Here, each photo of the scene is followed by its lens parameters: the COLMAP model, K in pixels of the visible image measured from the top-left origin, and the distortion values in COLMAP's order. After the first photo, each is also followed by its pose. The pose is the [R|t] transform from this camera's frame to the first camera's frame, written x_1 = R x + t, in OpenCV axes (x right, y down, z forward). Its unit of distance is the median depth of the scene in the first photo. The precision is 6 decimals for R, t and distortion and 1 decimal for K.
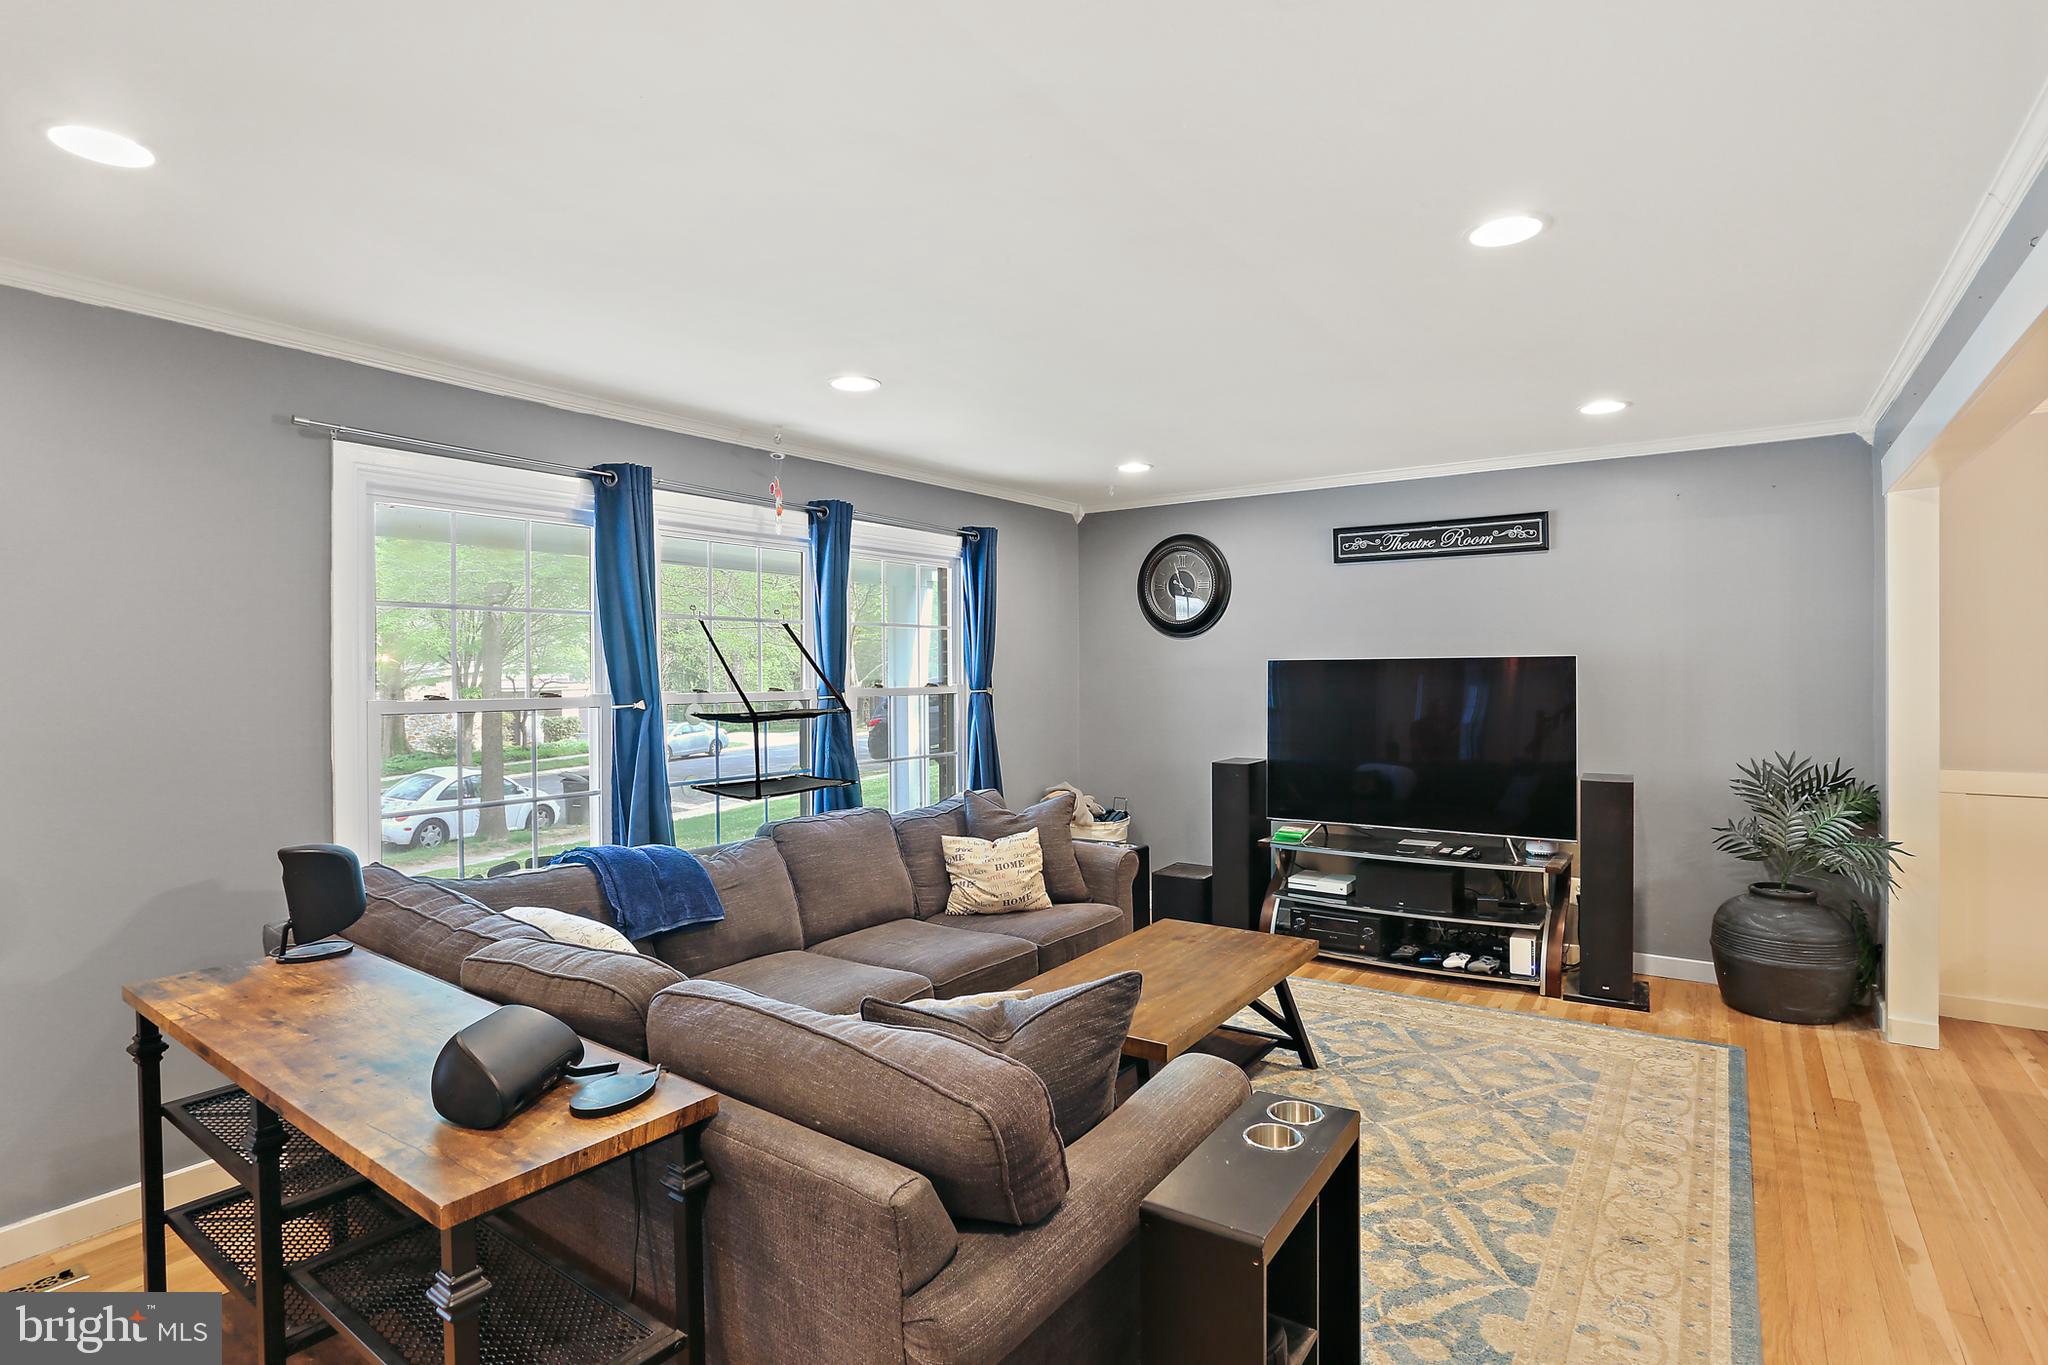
lens RADIAL K [[1054.8, 0, 985.1], [0, 1054.8, 673.7], [0, 0, 1]] dist [-0.060170, 0.021337]
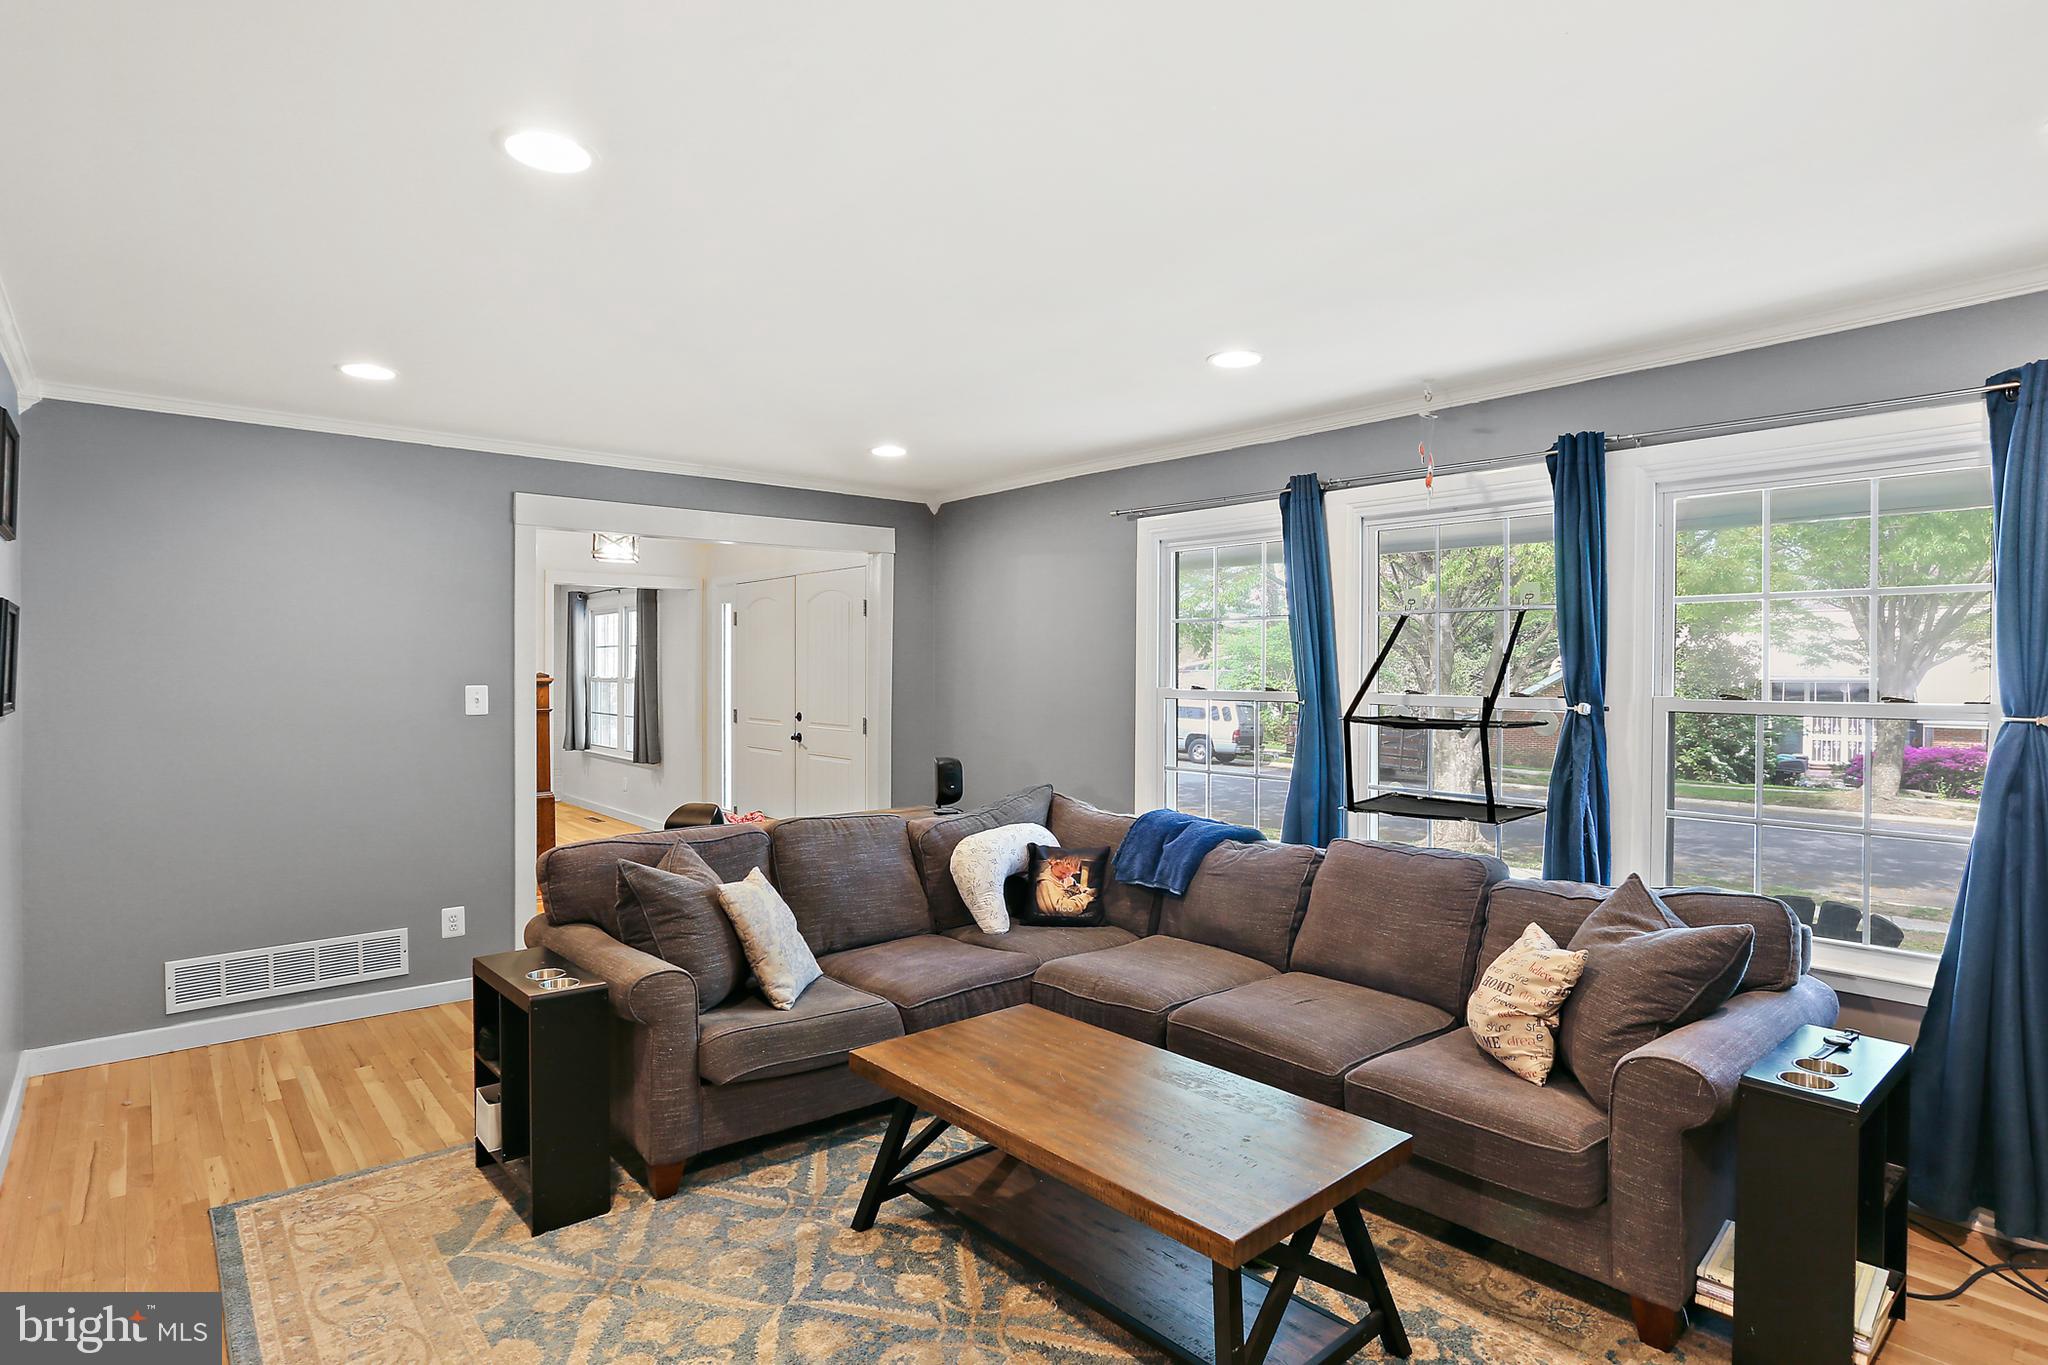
lens RADIAL K [[1054.8, 0, 985.1], [0, 1054.8, 673.7], [0, 0, 1]] dist [-0.060170, 0.021337]
pose [[-0.259180, 0.005491, -0.965813, 1.258116], [-0.016016, 0.999822, 0.009983, -0.007932], [0.965696, 0.018056, -0.259046, 1.592016]]
